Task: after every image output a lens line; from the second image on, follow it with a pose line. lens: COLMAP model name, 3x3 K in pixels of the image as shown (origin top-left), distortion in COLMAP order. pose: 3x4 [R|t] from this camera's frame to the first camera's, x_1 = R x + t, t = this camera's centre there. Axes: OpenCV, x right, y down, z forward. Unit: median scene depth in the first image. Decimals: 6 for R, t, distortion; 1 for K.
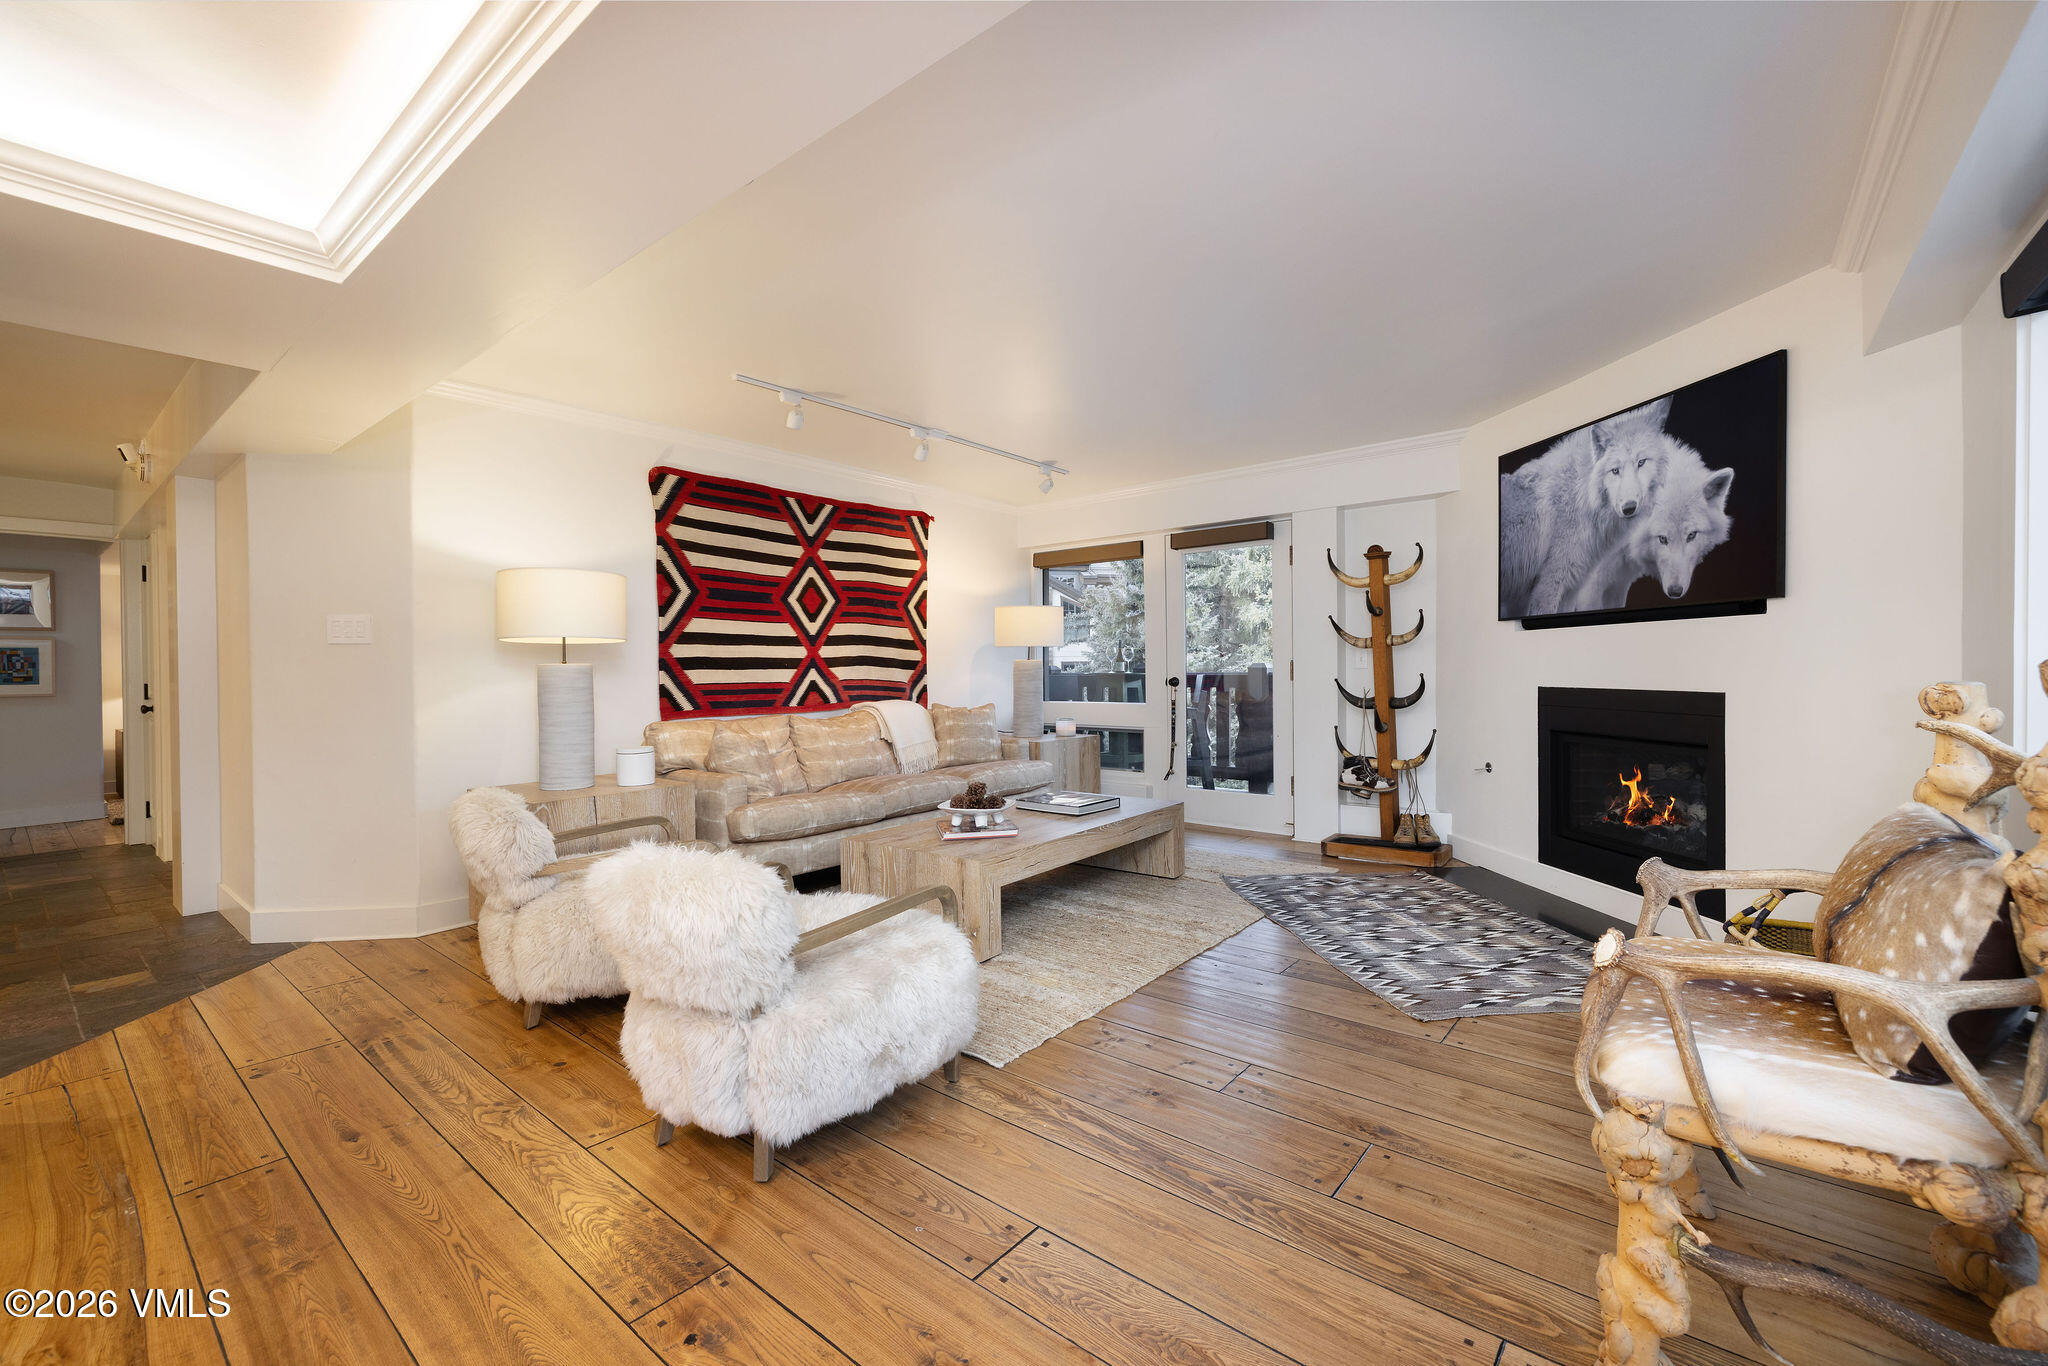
lens RADIAL K [[866.7, 0, 1014.0], [0, 866.7, 681.8], [0, 0, 1]] dist [-0.001843, 0.000484]
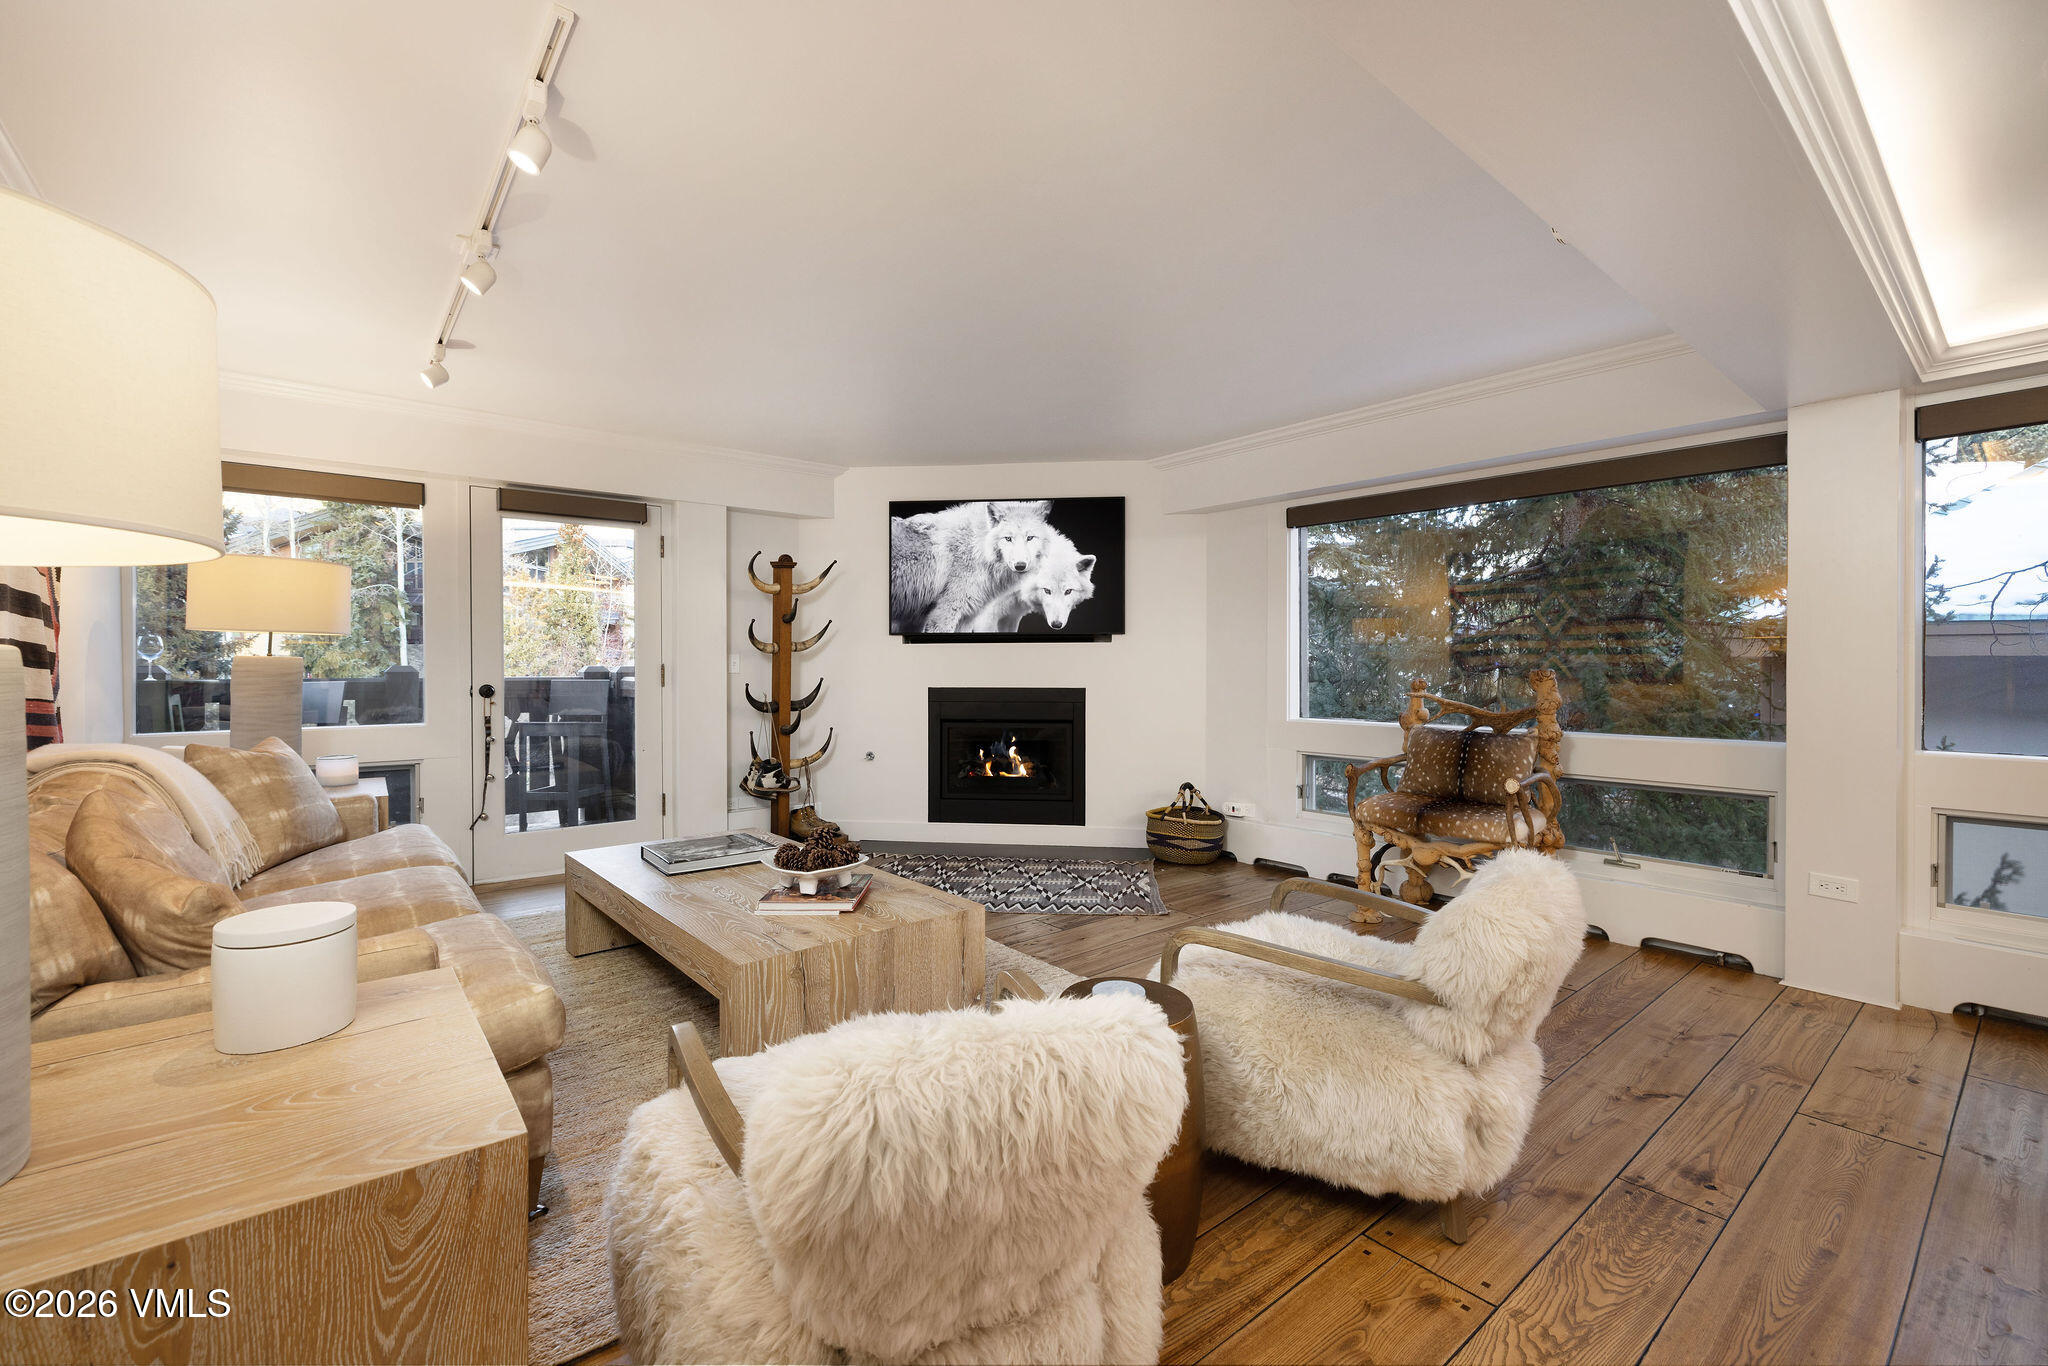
lens RADIAL K [[866.7, 0, 1021.3], [0, 866.7, 672.8], [0, 0, 1]] dist [-0.001843, 0.000484]
pose [[0.183922, 0.004221, 0.982932, -0.719606], [0.013743, 0.999882, -0.006866, -0.006305], [-0.982845, 0.014771, 0.183842, 0.690843]]
